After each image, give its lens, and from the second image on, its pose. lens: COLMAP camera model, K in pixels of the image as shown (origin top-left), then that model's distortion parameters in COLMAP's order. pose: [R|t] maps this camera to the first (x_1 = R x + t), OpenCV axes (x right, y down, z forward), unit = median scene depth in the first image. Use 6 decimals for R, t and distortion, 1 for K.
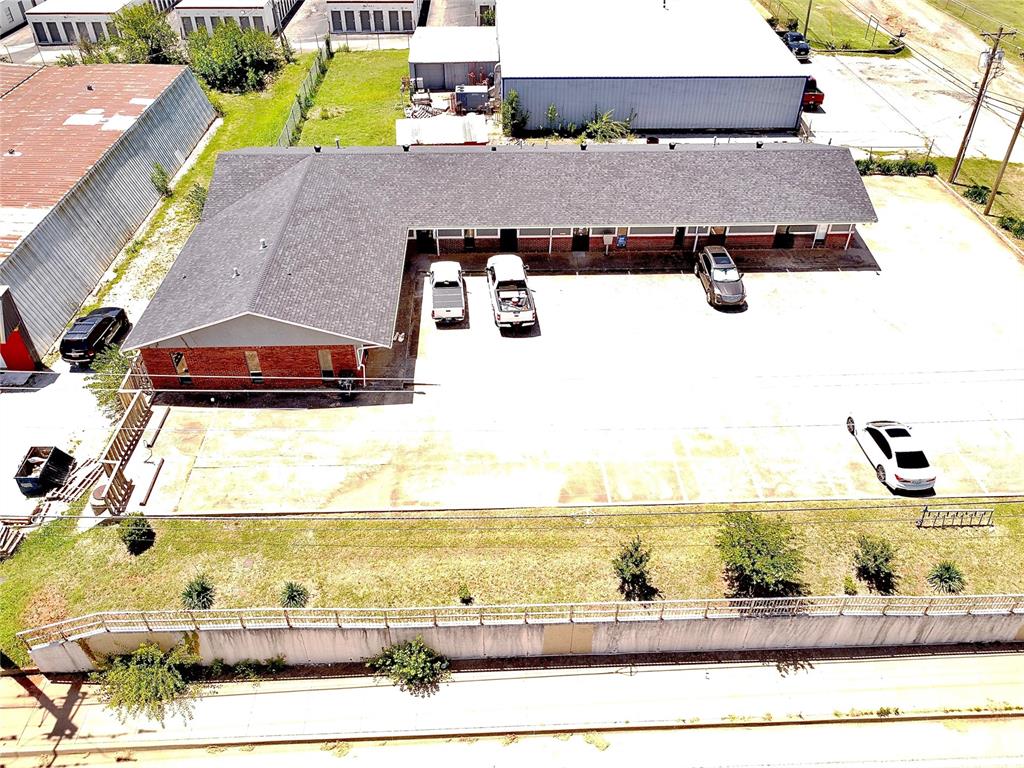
lens RADIAL K [[771.4, 0, 513.2], [0, 771.4, 378.3], [0, 0, 1]] dist [0.000367, 0.002033]
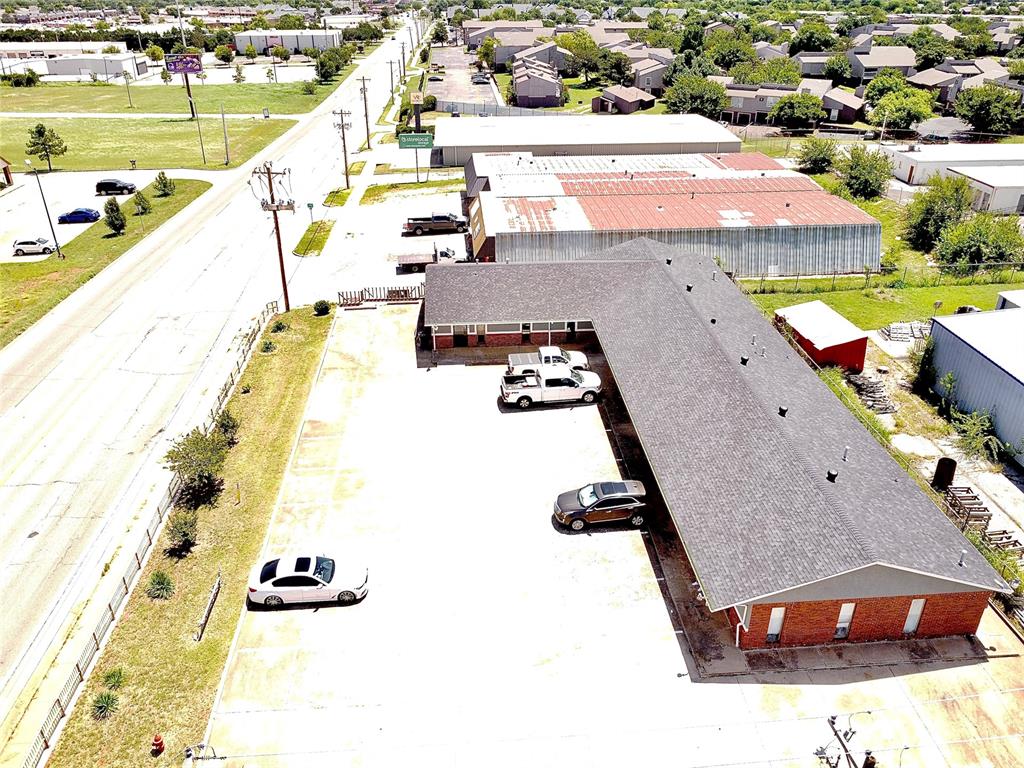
lens RADIAL K [[771.4, 0, 513.2], [0, 771.4, 378.3], [0, 0, 1]] dist [0.000367, 0.002033]
pose [[0.035062, 0.462596, -0.885876, 0.903414], [-0.617053, 0.707300, 0.344923, -0.437848], [0.786140, 0.534539, 0.310246, 0.534011]]
